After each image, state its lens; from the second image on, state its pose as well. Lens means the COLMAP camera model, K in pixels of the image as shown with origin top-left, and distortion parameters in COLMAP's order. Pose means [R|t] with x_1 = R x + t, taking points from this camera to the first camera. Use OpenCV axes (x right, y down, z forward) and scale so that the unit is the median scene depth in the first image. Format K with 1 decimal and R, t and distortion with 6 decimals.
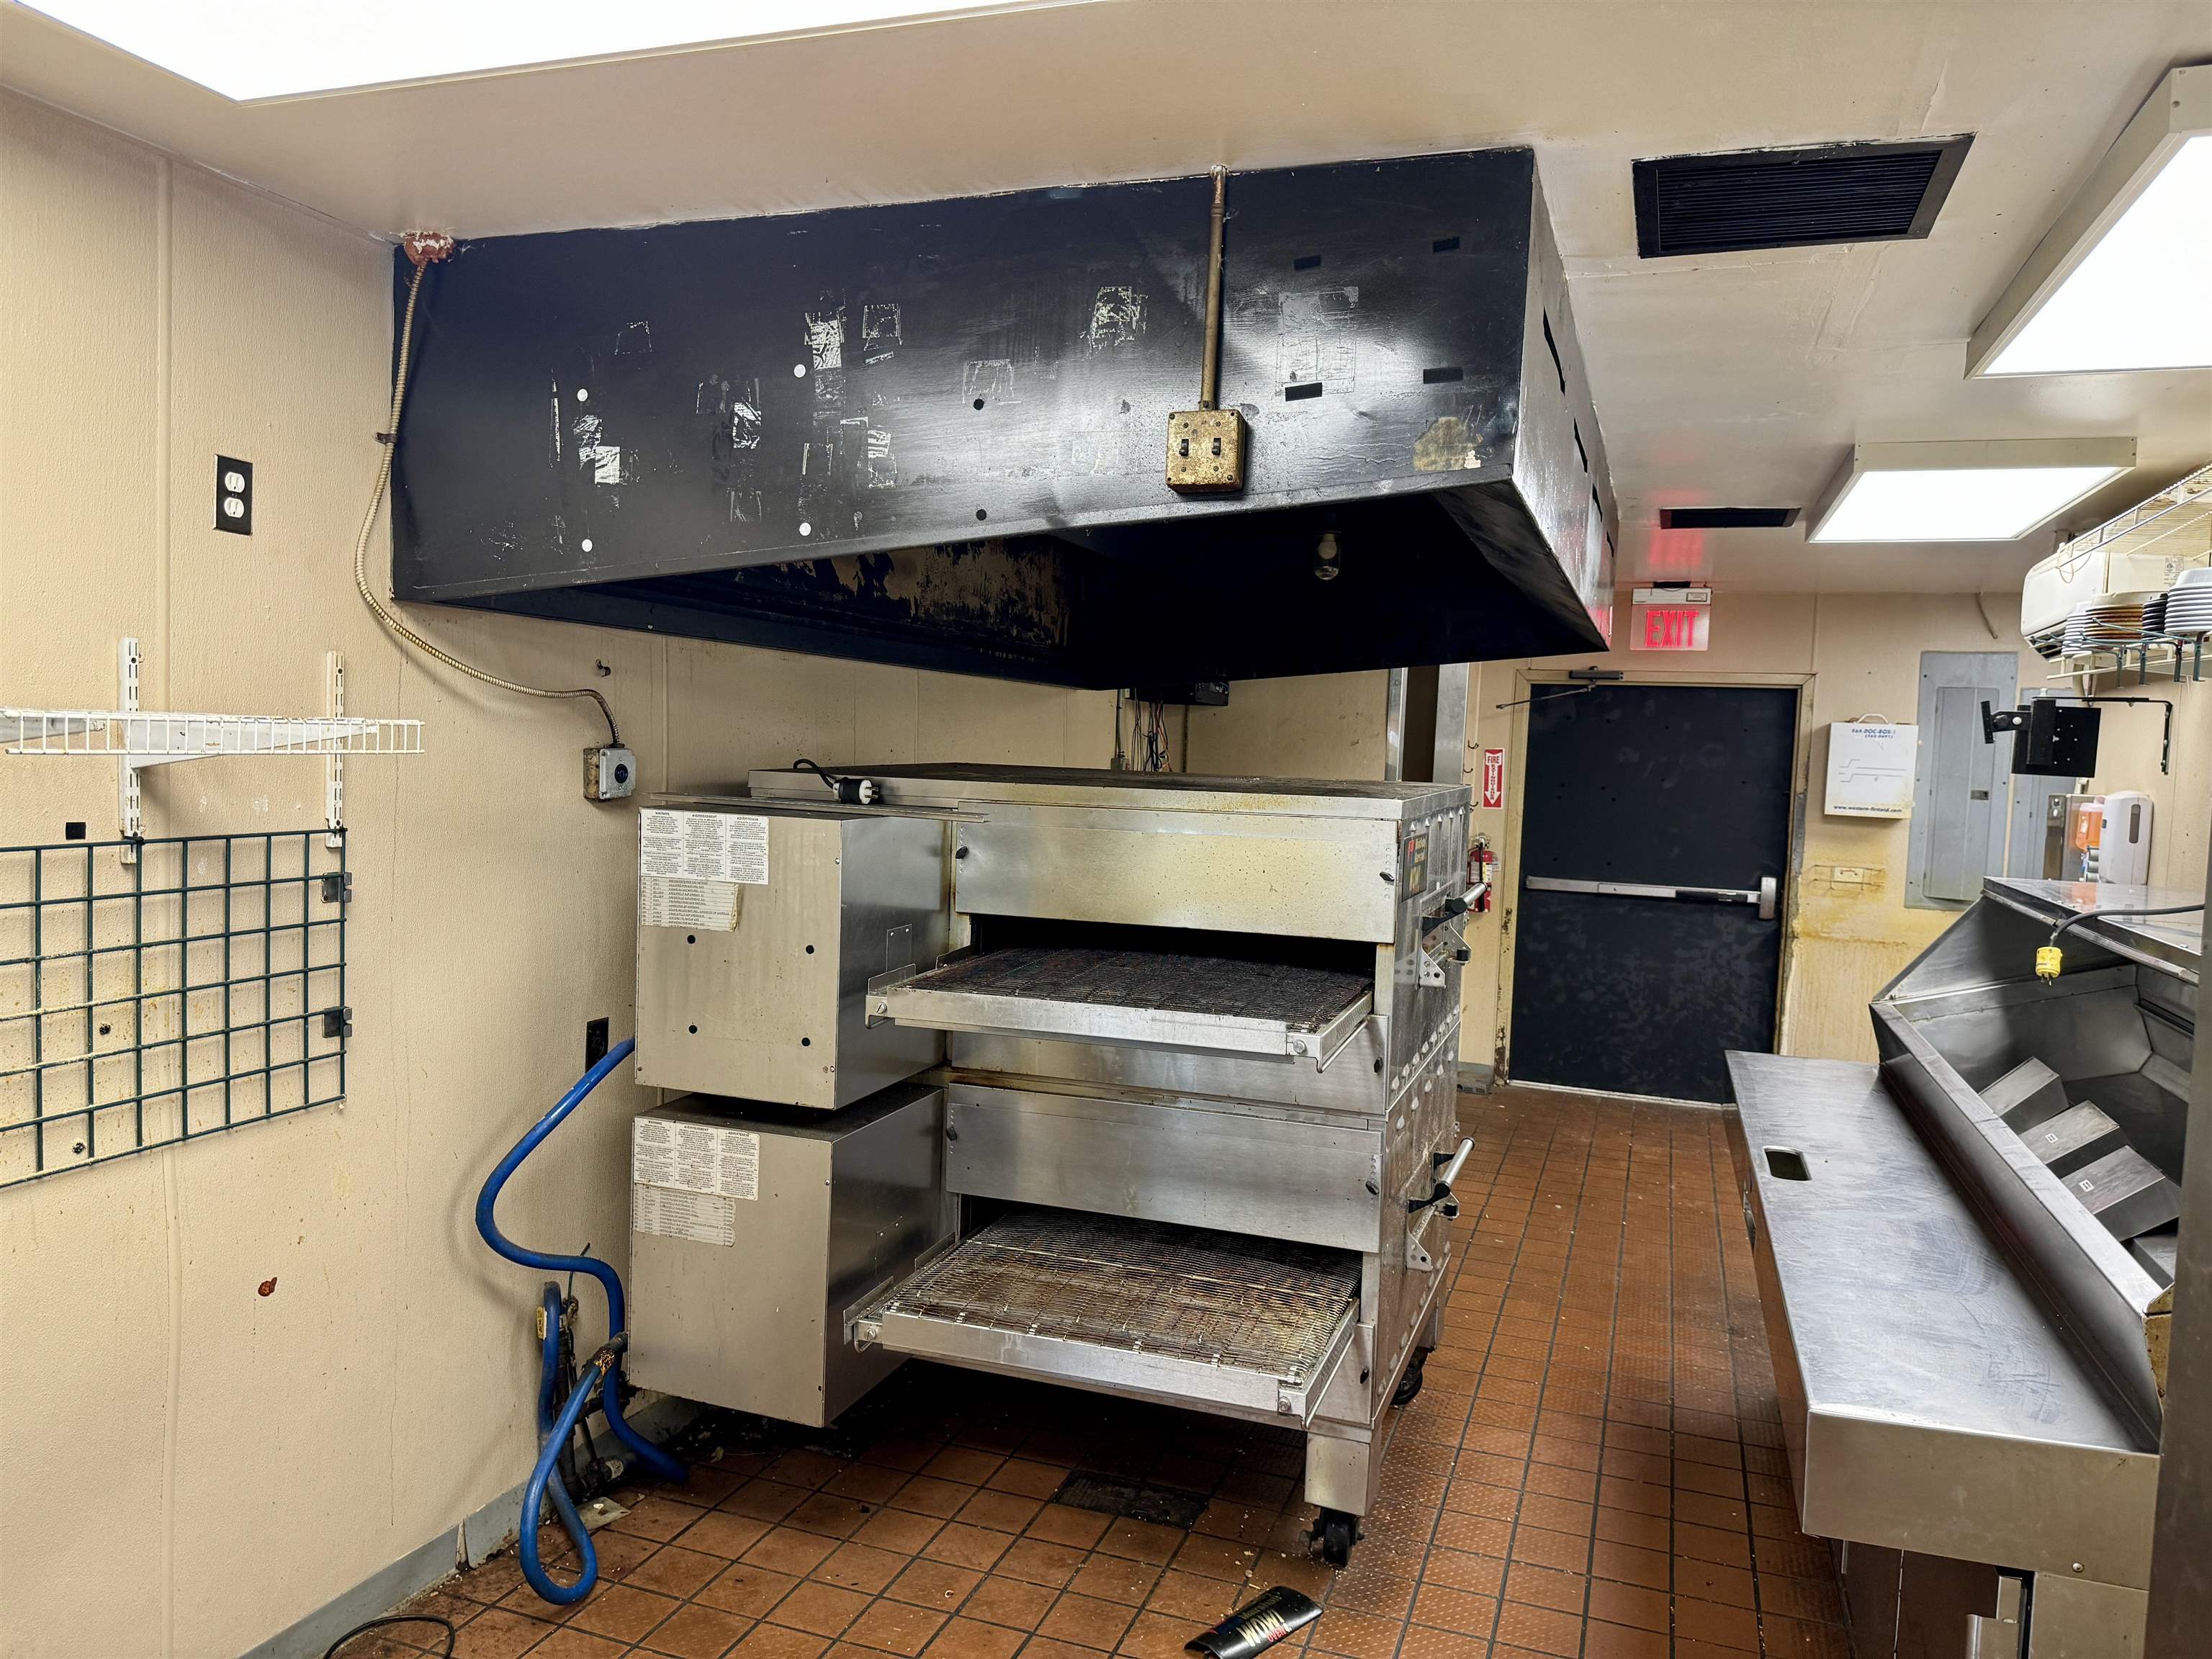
lens RADIAL K [[1549.2, 0, 1106.0], [0, 1549.2, 839.4], [0, 0, 1]] dist [0.067531, -0.071029]
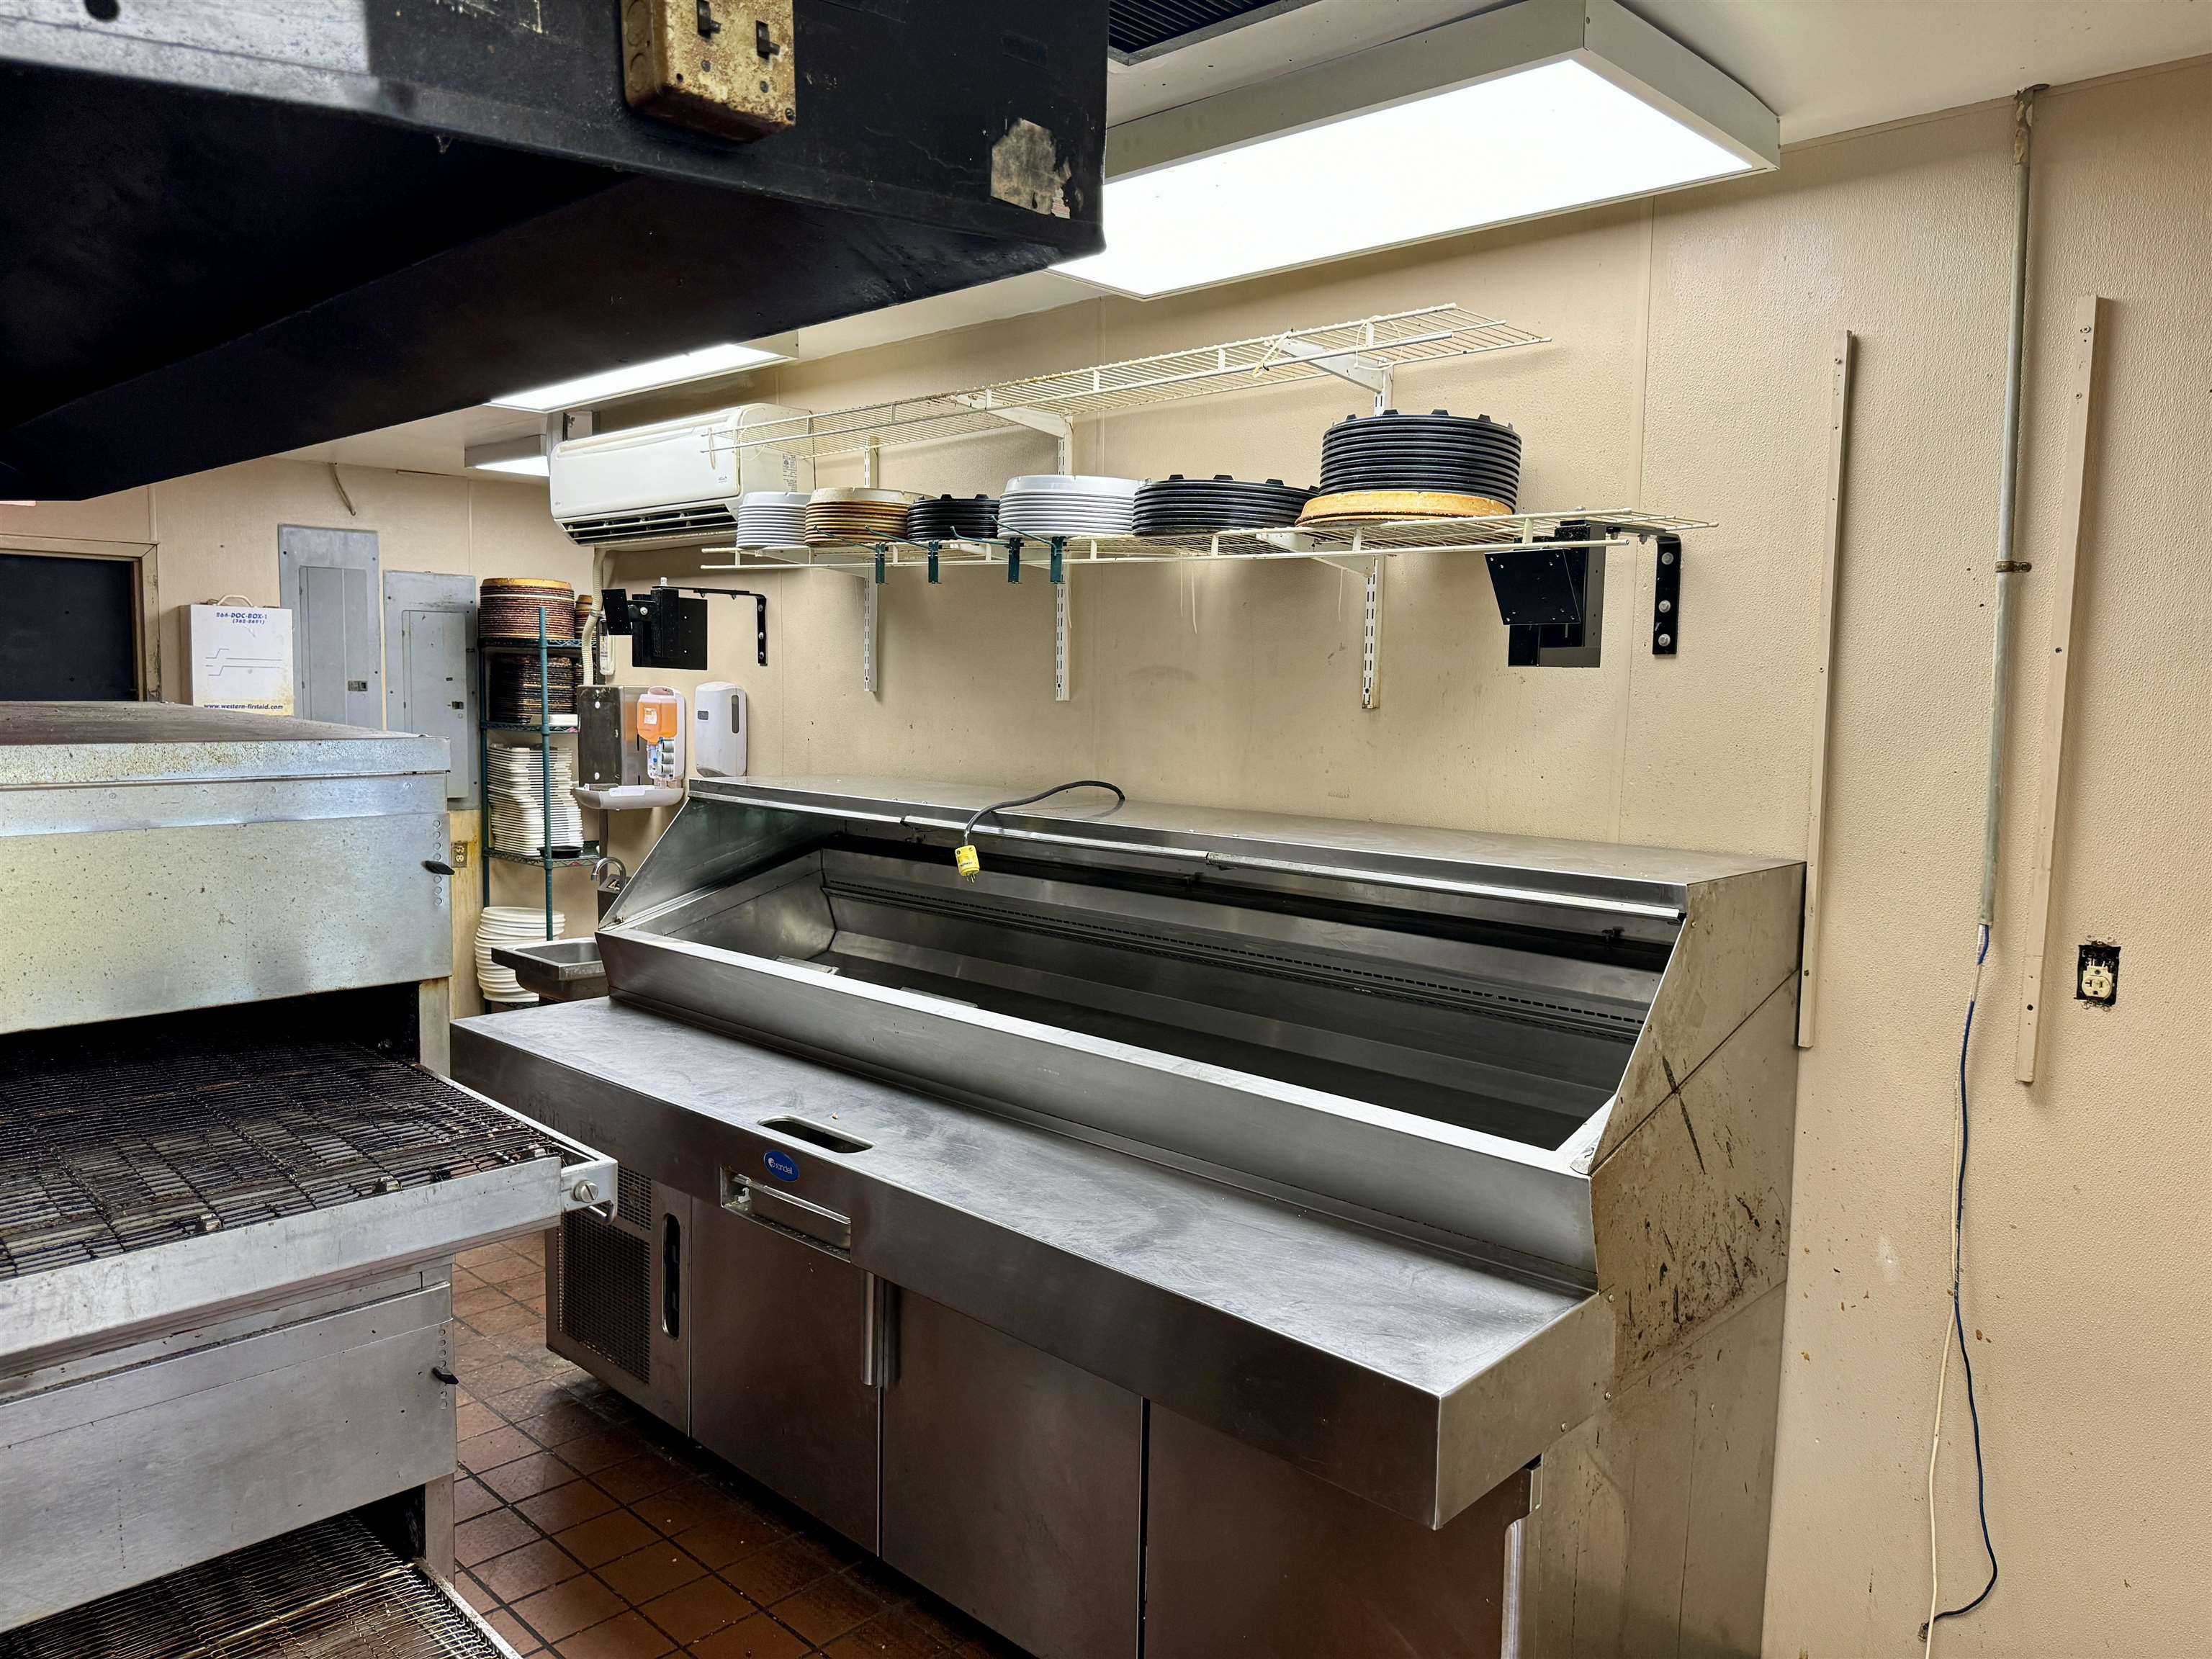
lens RADIAL K [[1549.2, 0, 1099.4], [0, 1549.2, 833.1], [0, 0, 1]] dist [0.067531, -0.071029]
pose [[0.413759, -0.119082, 0.902564, -0.259212], [0.053804, 0.992874, 0.106332, -0.040442], [-0.908795, 0.004566, 0.417218, 0.517148]]
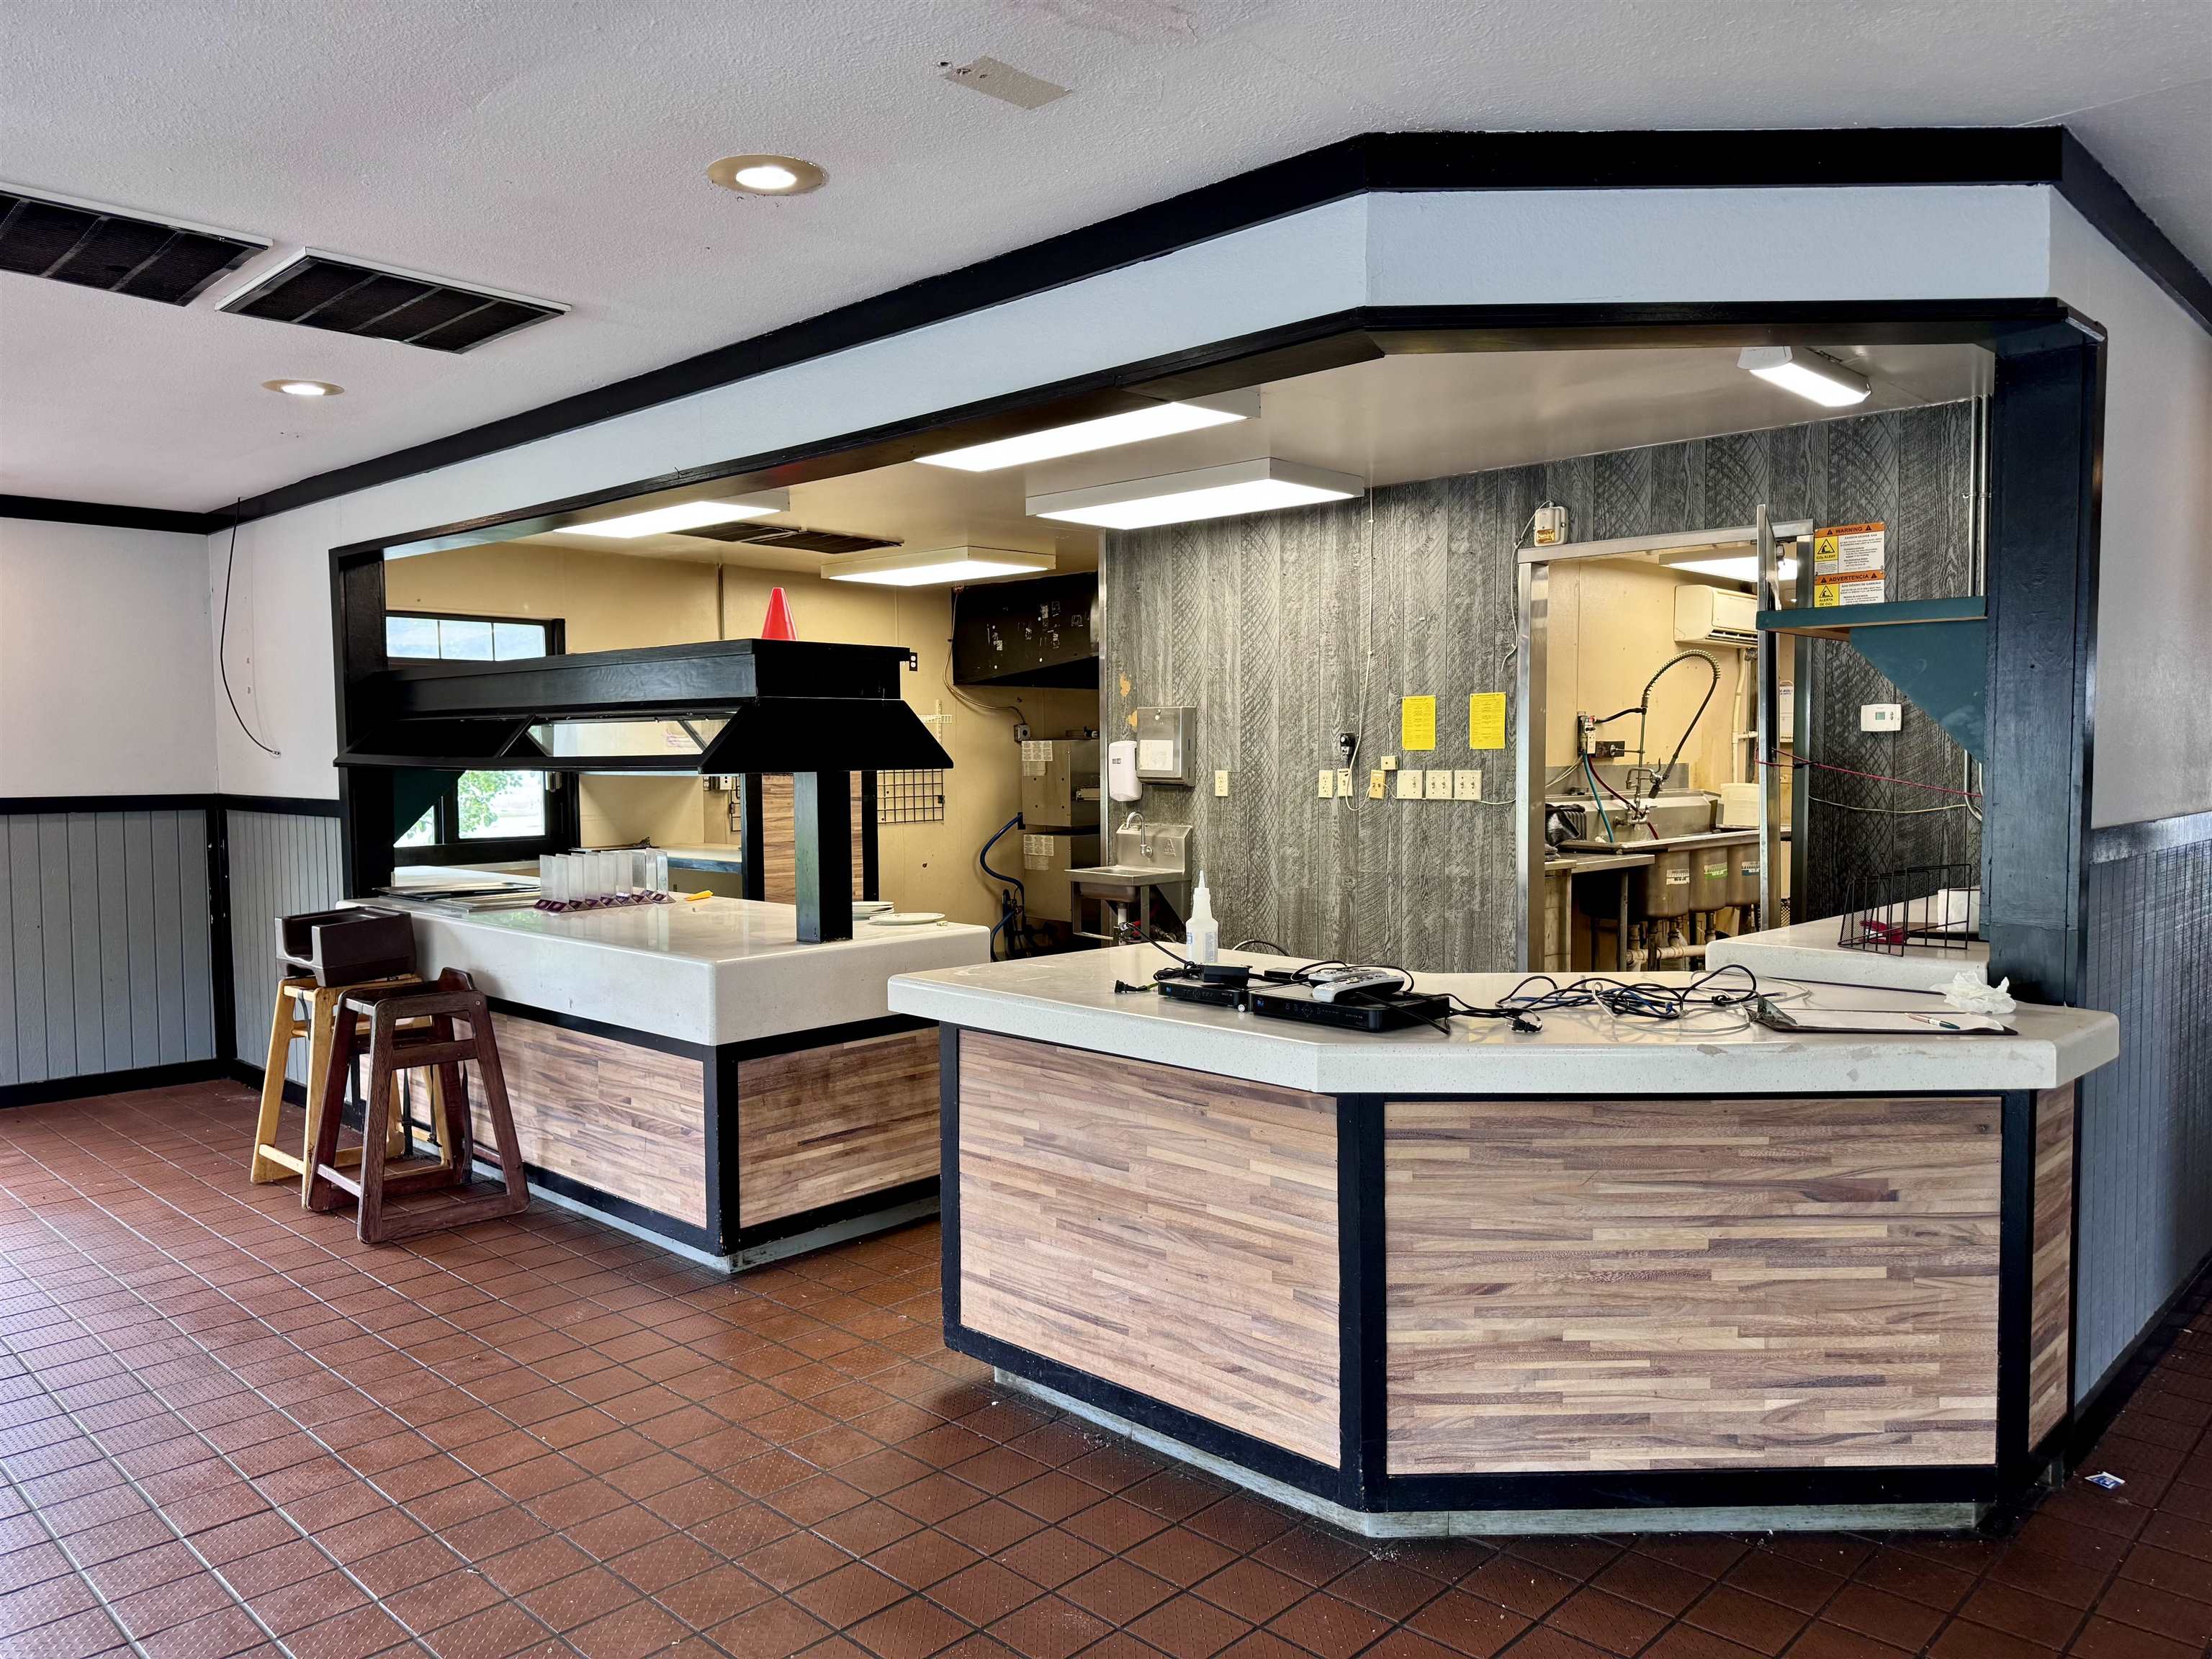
lens RADIAL K [[1549.2, 0, 1124.2], [0, 1549.2, 830.1], [0, 0, 1]] dist [0.067531, -0.071029]
pose [[0.912939, -0.019621, -0.407624, 1.281226], [0.014428, 0.999771, -0.015810, 0.232273], [0.407841, 0.008552, 0.913013, -1.989382]]
